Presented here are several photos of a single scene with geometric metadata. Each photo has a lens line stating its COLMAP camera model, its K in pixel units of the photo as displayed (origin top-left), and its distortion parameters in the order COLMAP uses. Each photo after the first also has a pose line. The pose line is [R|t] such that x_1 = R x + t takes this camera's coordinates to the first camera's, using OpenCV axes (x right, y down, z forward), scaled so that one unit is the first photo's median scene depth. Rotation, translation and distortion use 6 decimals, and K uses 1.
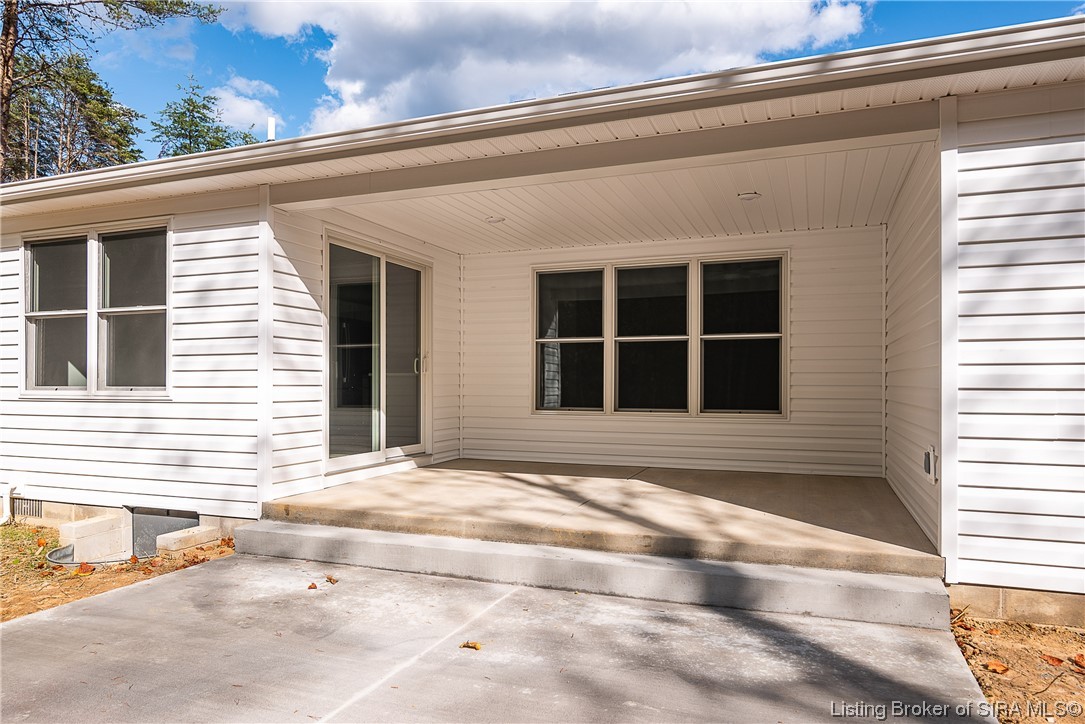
lens RADIAL K [[727.3, 0, 548.0], [0, 727.3, 370.2], [0, 0, 1]] dist [-0.024907, 0.001453]
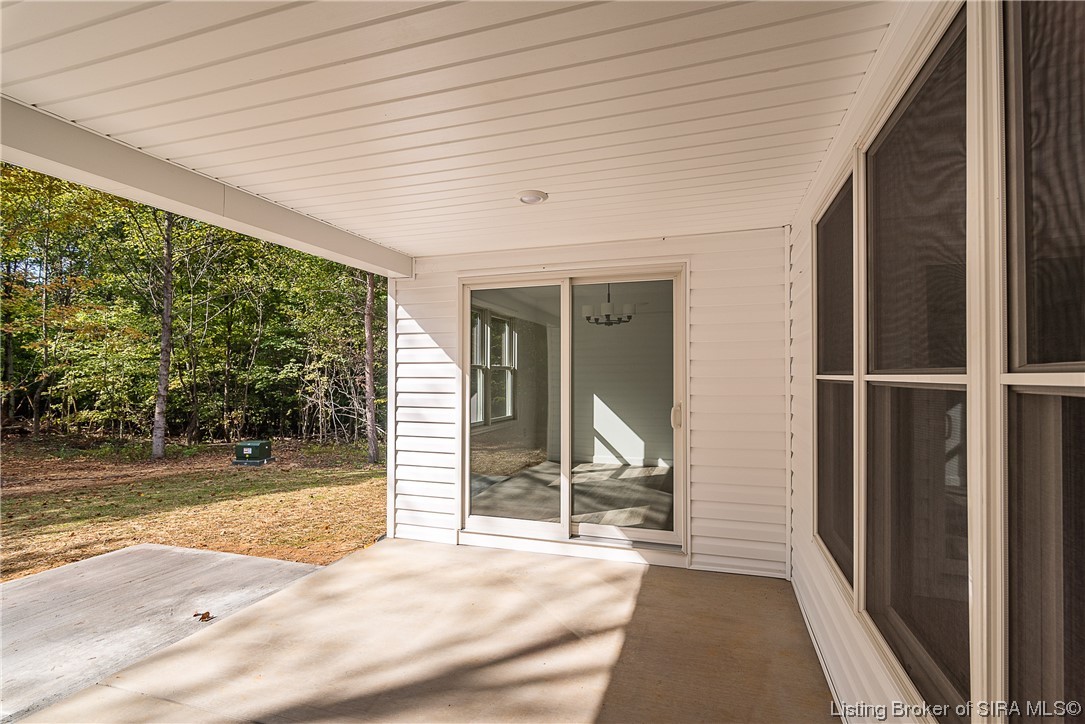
lens RADIAL K [[527.9, 0, 532.7], [0, 527.9, 369.1], [0, 0, 1]] dist [0.005007, -0.000221]
pose [[0.024235, -0.009770, -0.999659, 0.397082], [0.019312, 0.999770, -0.009303, -0.062479], [0.999520, -0.019080, 0.024418, 1.062740]]
